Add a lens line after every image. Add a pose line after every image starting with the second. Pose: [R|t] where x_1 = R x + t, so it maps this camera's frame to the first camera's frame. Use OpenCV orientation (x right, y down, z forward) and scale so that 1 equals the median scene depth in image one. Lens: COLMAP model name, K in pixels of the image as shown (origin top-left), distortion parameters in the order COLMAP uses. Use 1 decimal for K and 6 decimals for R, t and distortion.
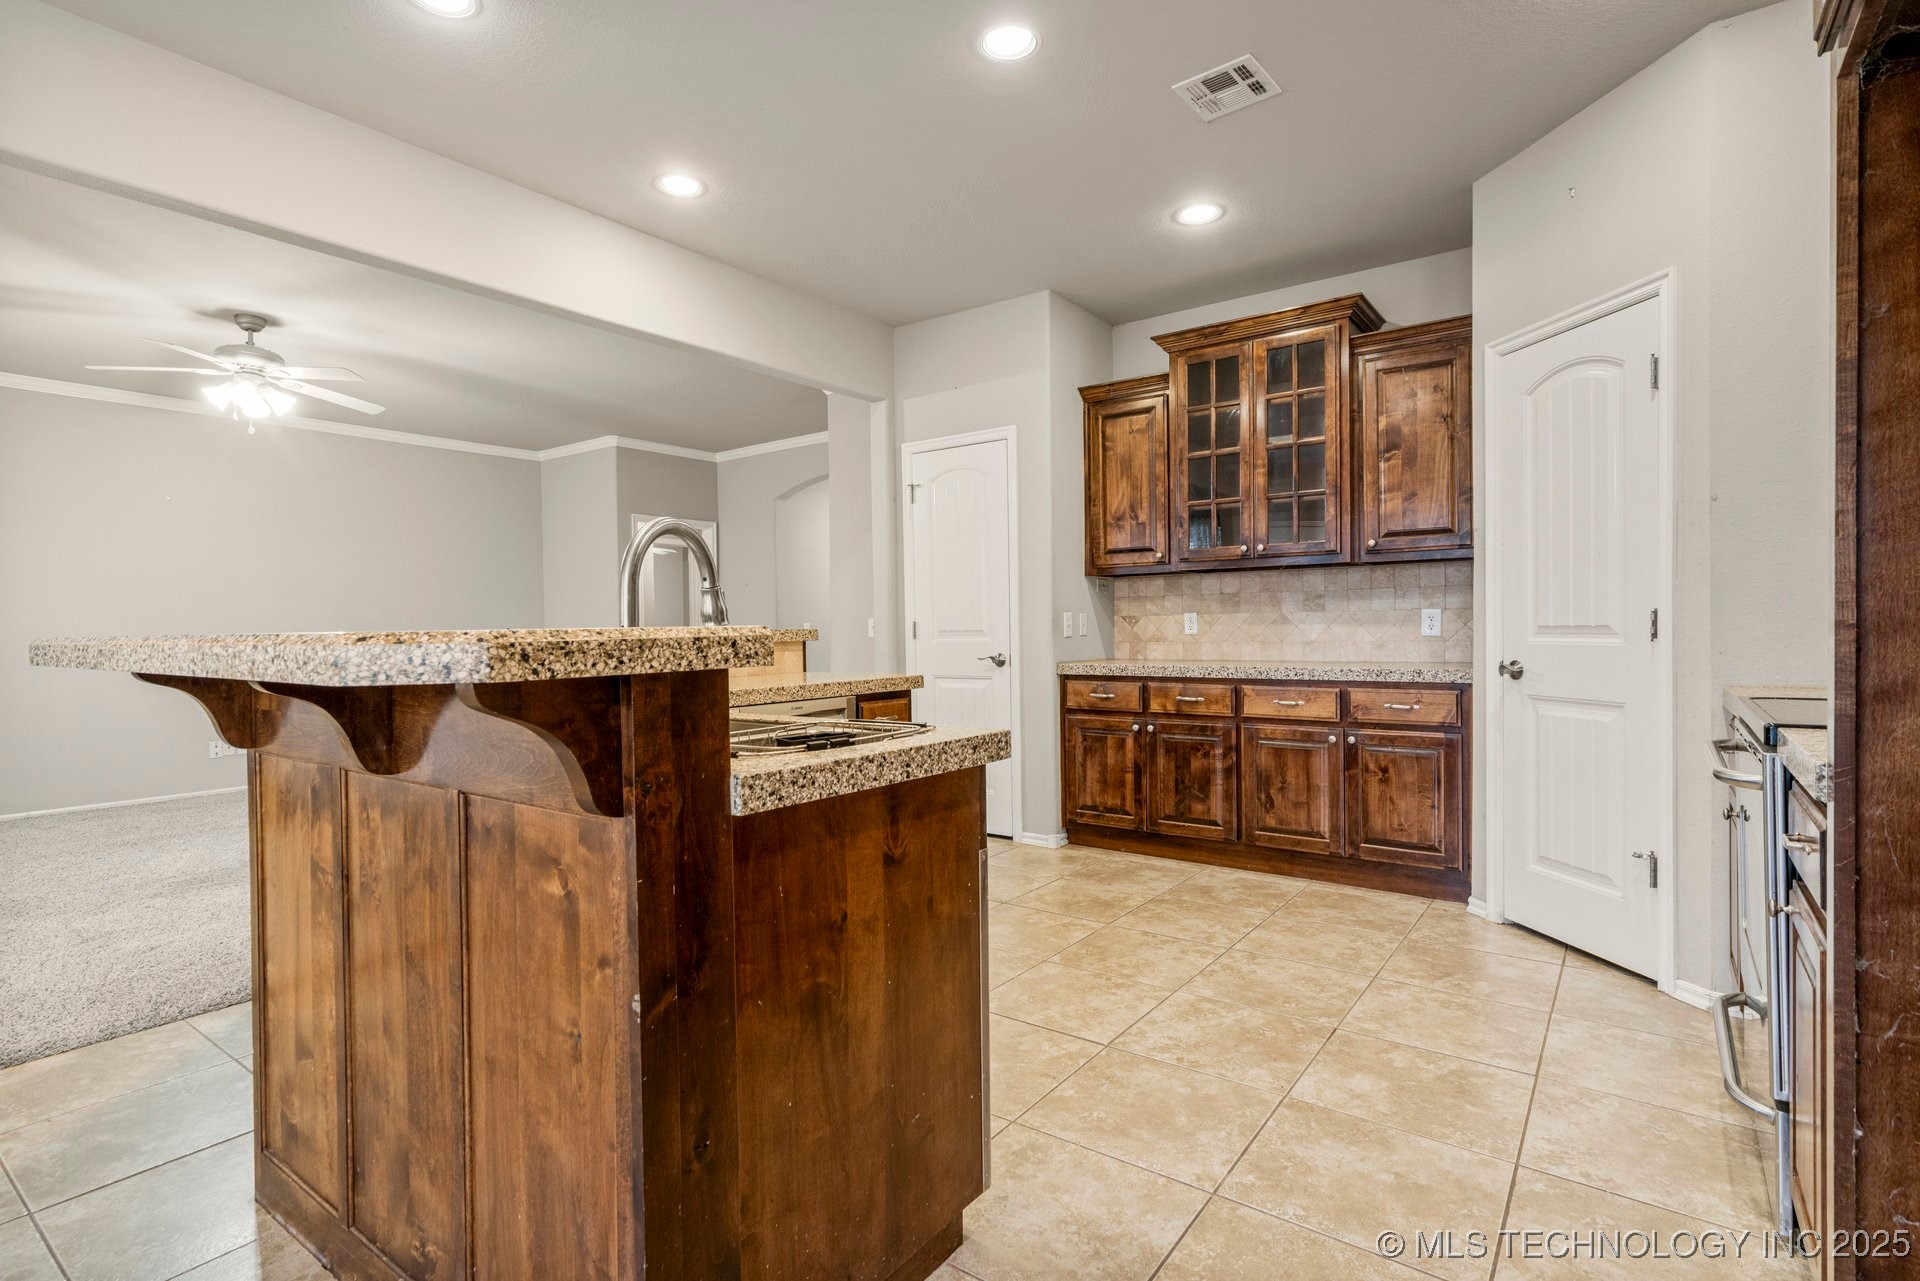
lens RADIAL K [[926.3, 0, 950.2], [0, 926.3, 639.4], [0, 0, 1]] dist [0.003833, 0.000175]
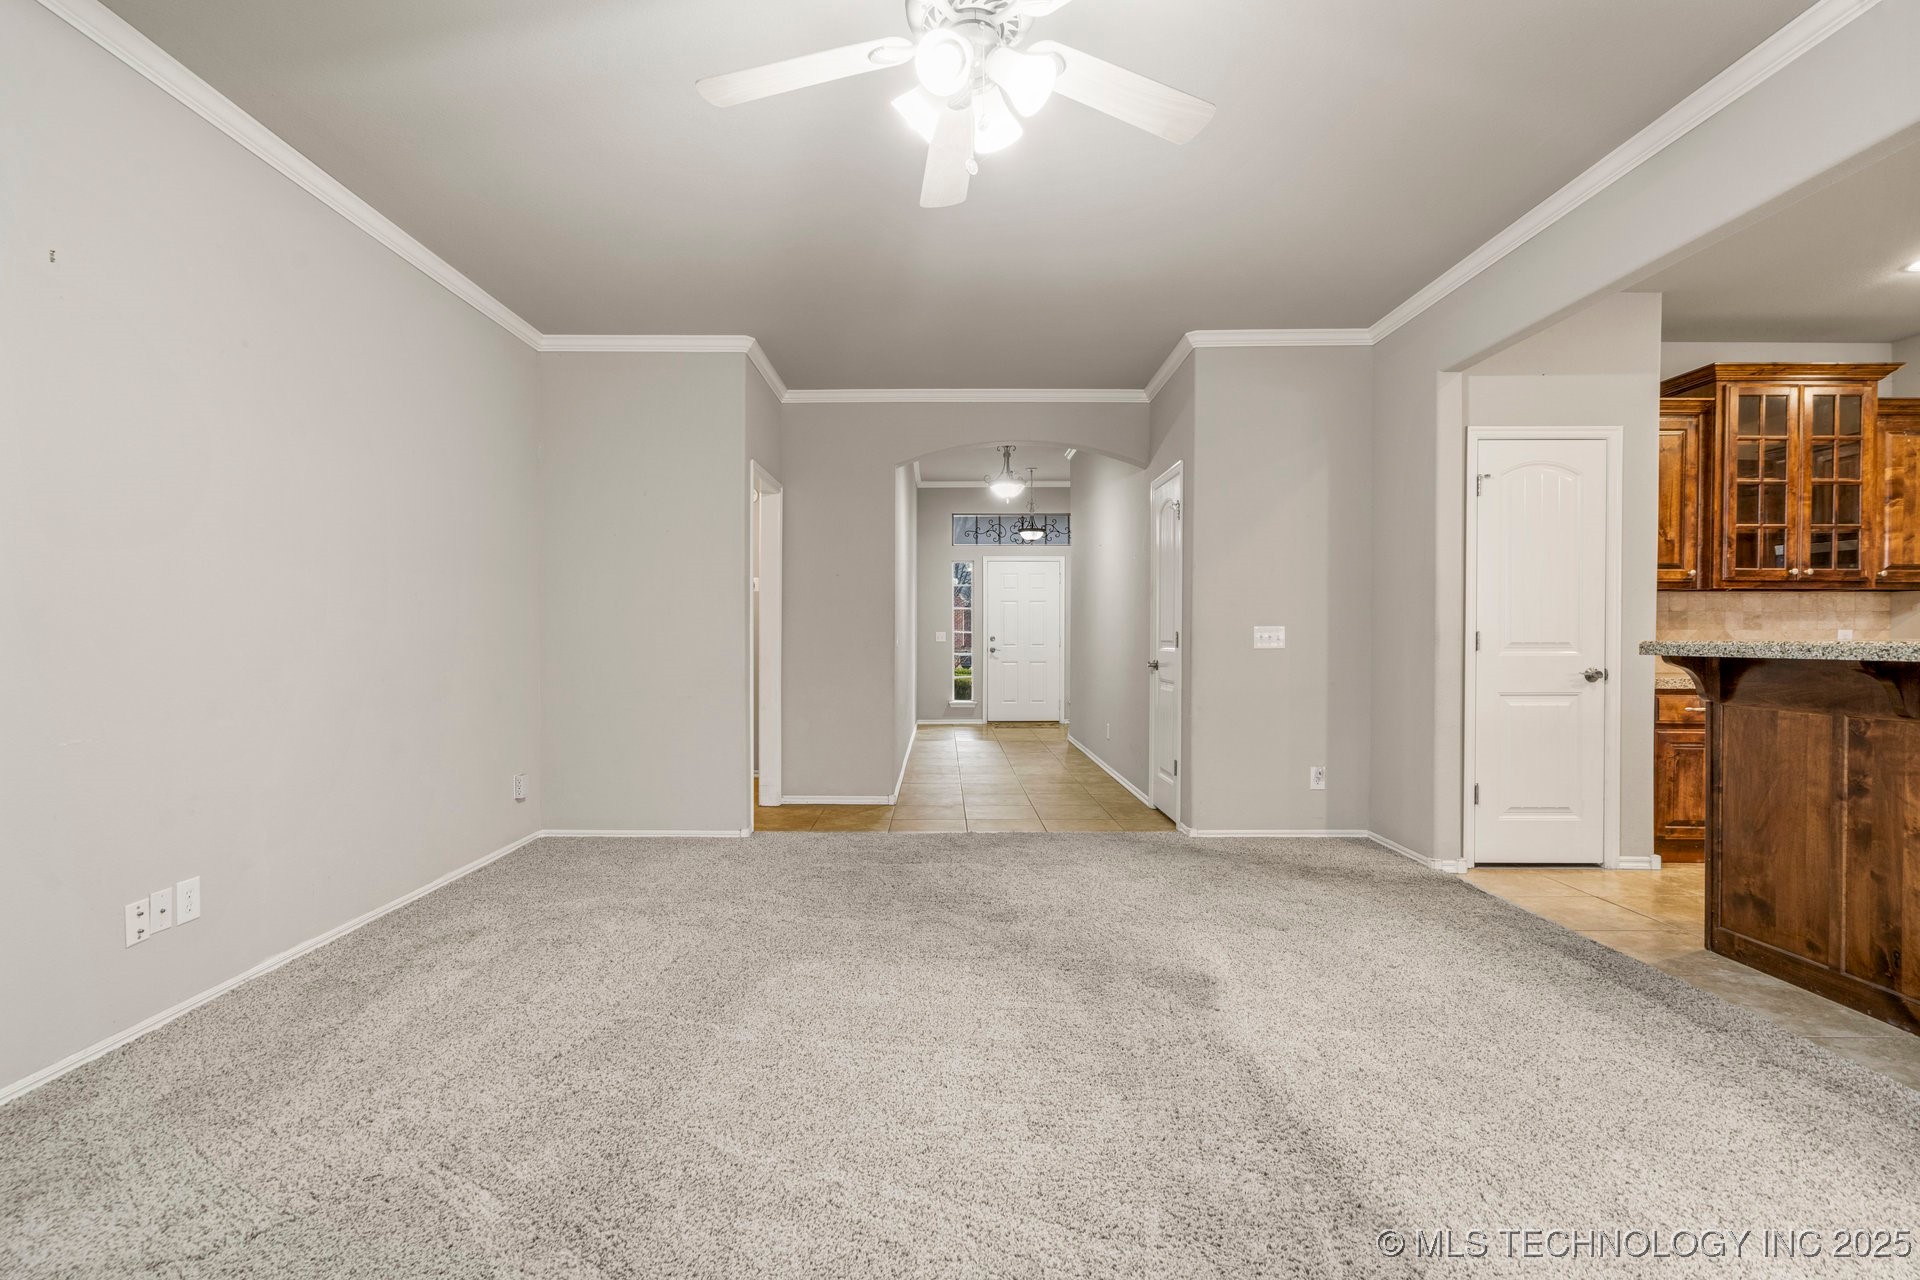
lens RADIAL K [[899.4, 0, 946.9], [0, 899.4, 645.0], [0, 0, 1]] dist [0.005007, 0.000174]
pose [[0.802987, 0.011111, 0.595893, -1.090075], [-0.004517, 0.999911, -0.012557, 0.007185], [-0.595980, 0.007392, 0.802965, 0.711502]]
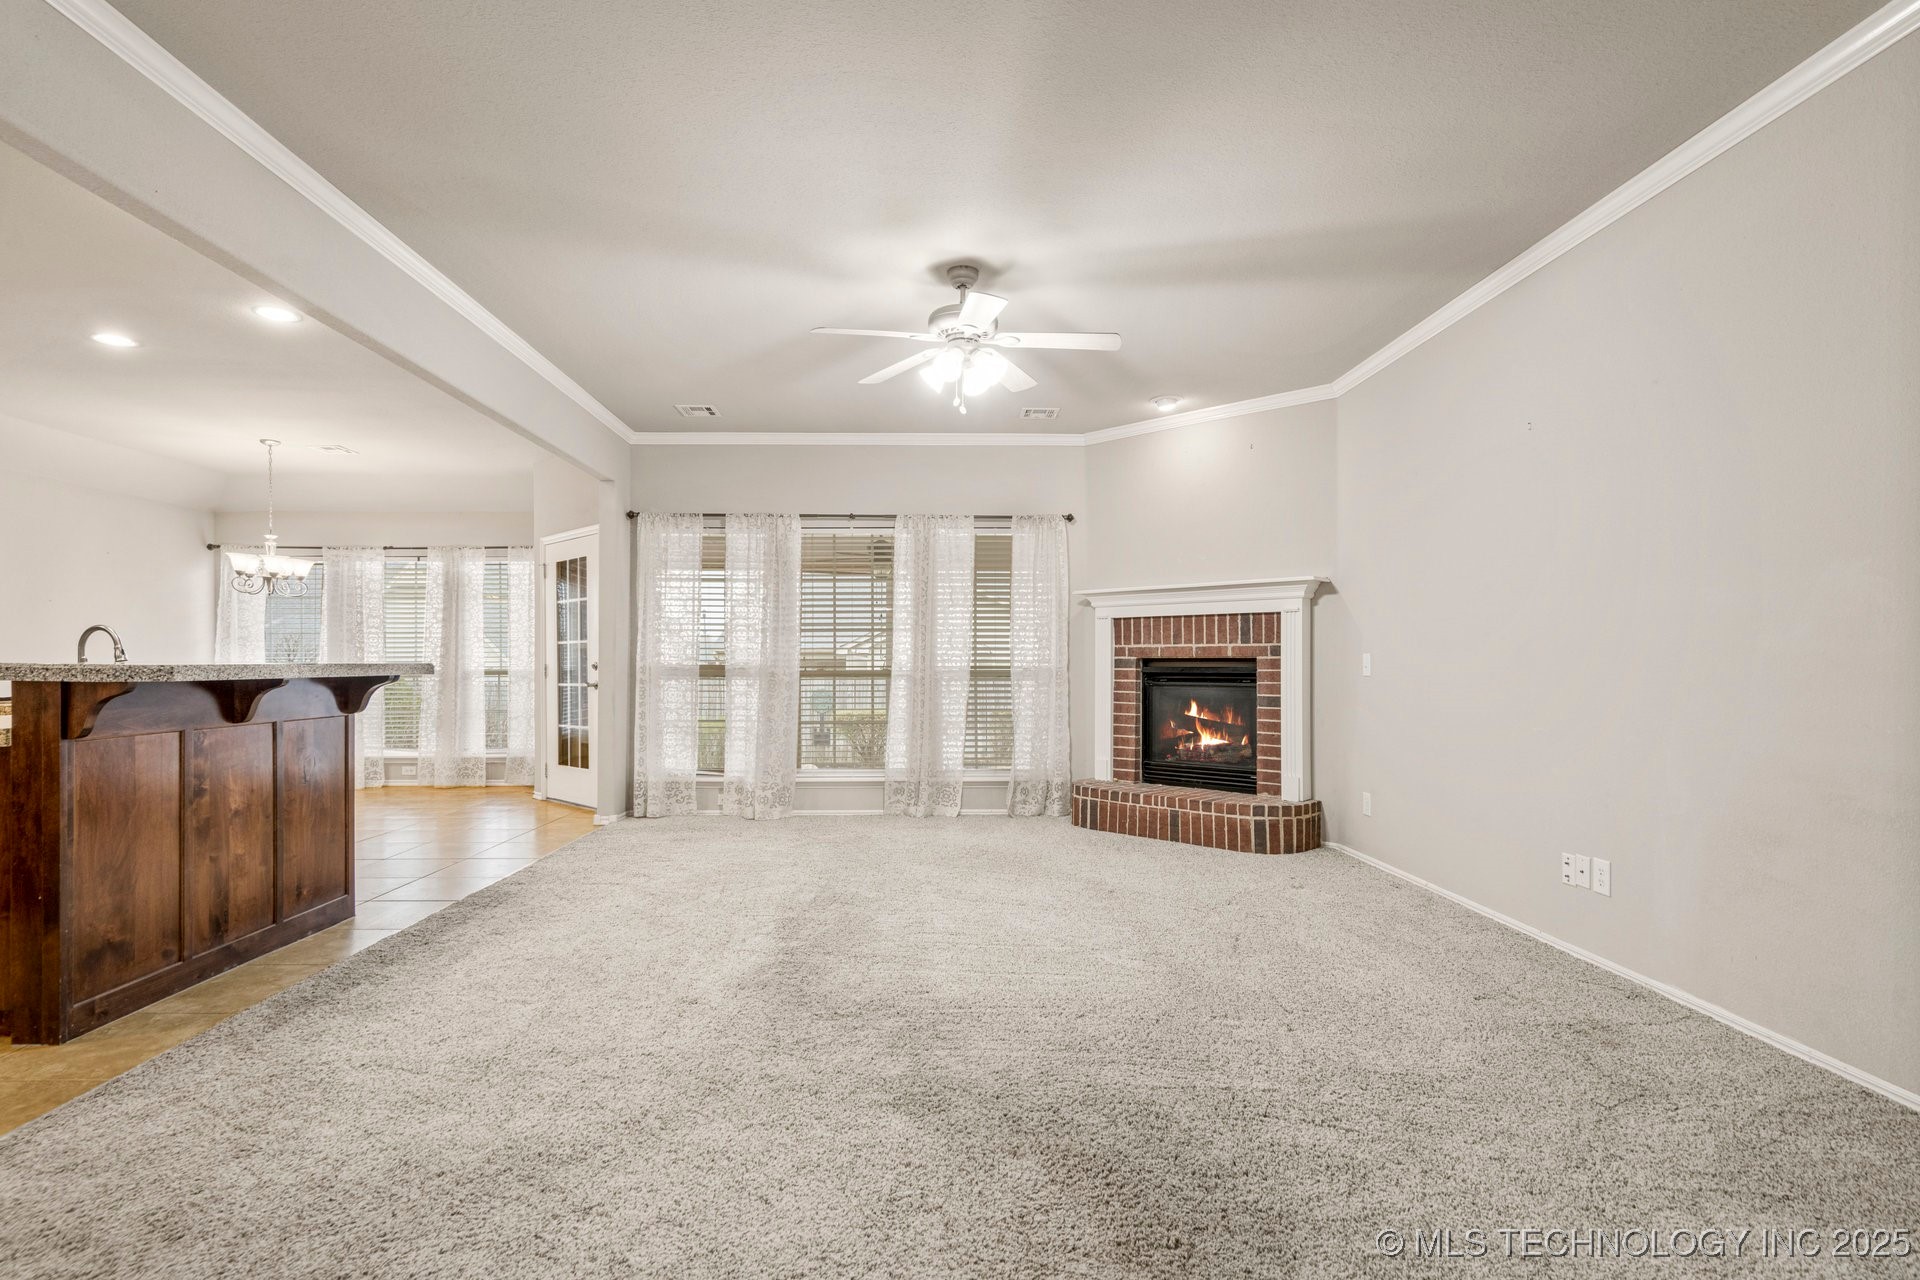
lens RADIAL K [[899.4, 0, 931.0], [0, 899.4, 670.8], [0, 0, 1]] dist [0.005007, 0.000174]
pose [[-0.792800, 0.020997, -0.609120, -0.264827], [0.004493, 0.999581, 0.028609, -0.018331], [0.609465, 0.019945, -0.792562, 1.736378]]
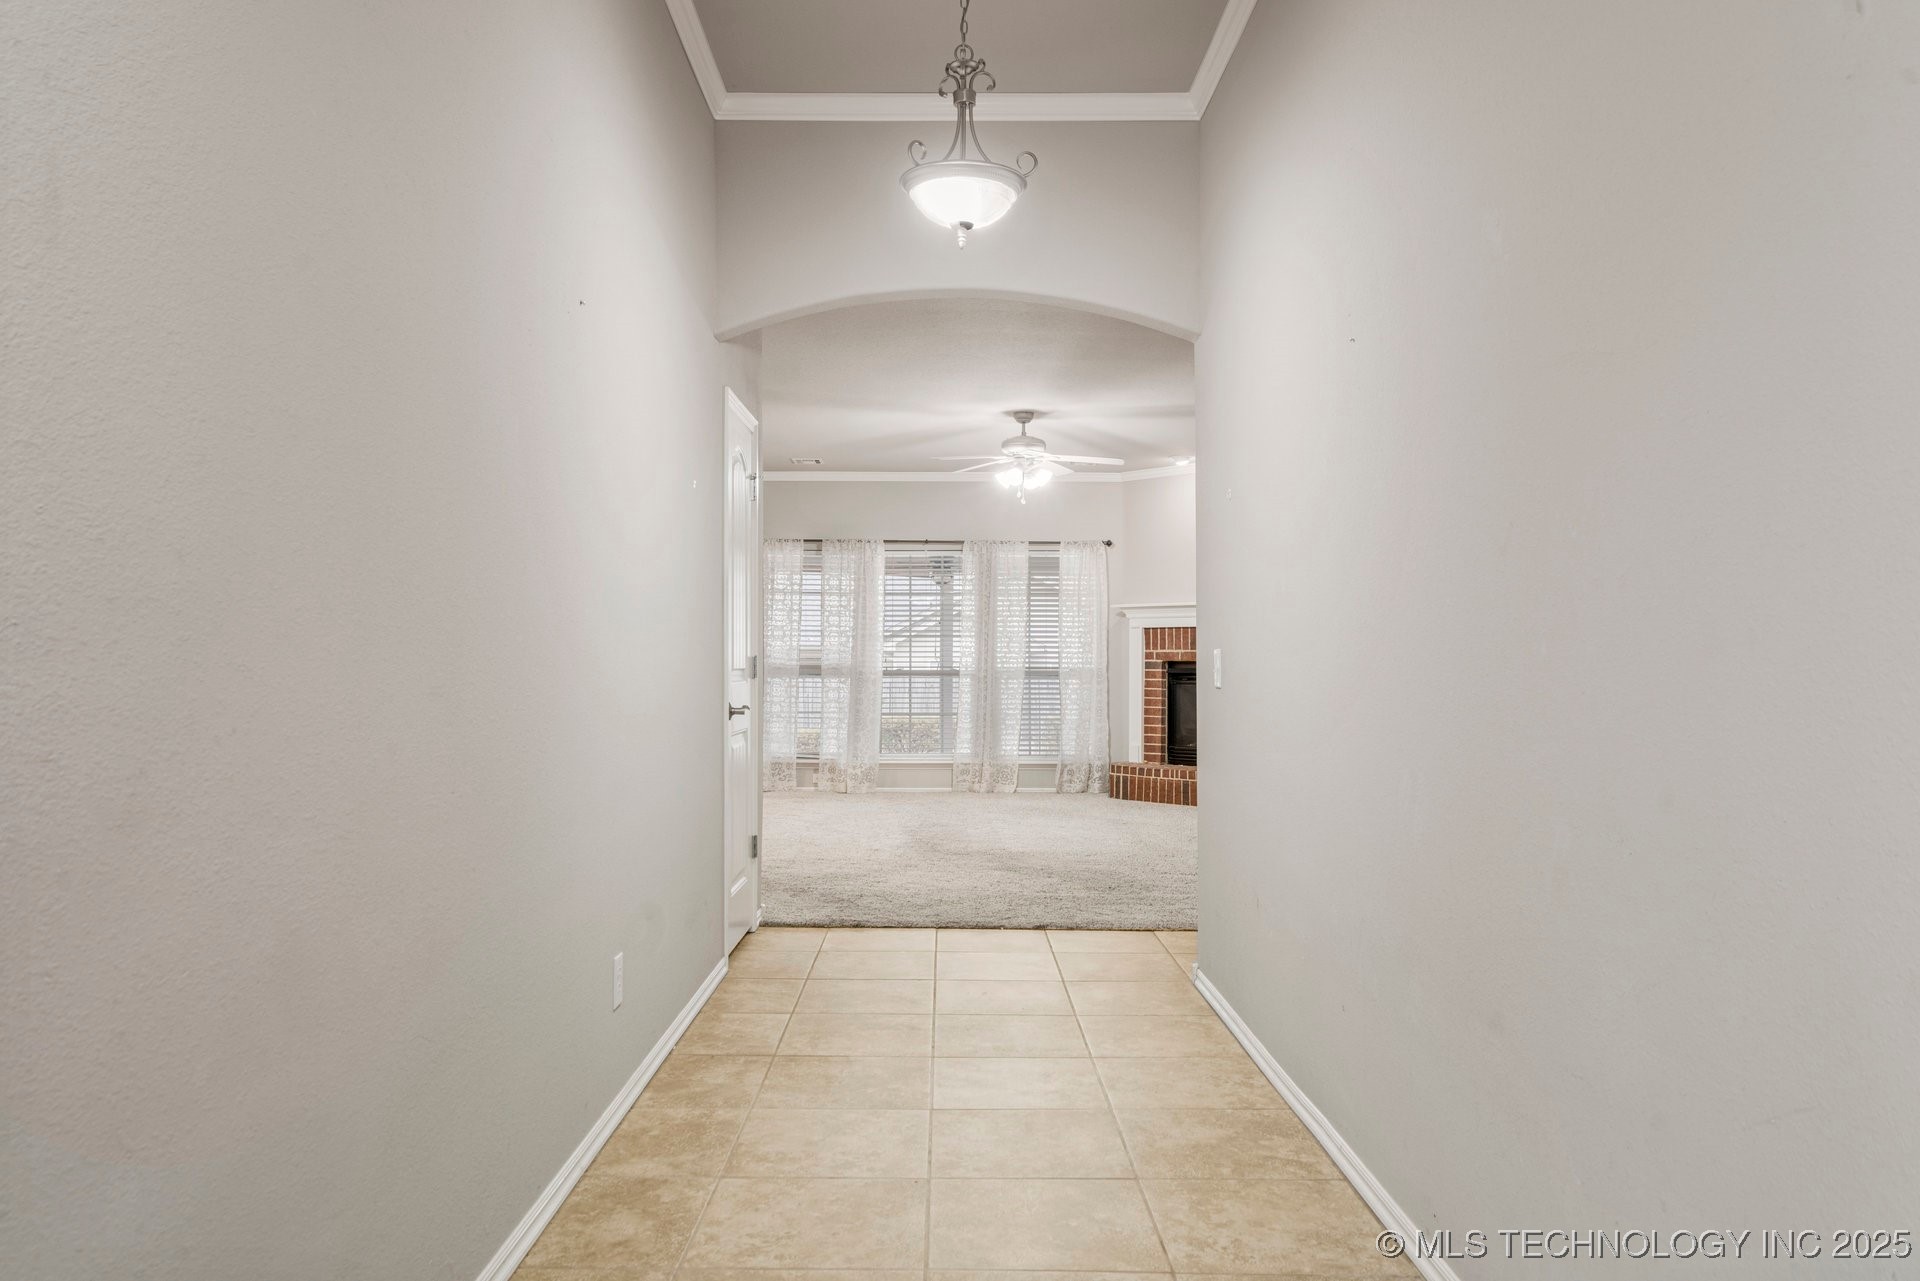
lens RADIAL K [[1331.2, 0, 955.3], [0, 1331.2, 634.7], [0, 0, 1]] dist [0.008267, 0.000112]
pose [[-0.794210, -0.000051, -0.607644, 0.458466], [0.000581, 0.999999, -0.000844, -0.043873], [0.607644, -0.001023, -0.794209, 2.570911]]
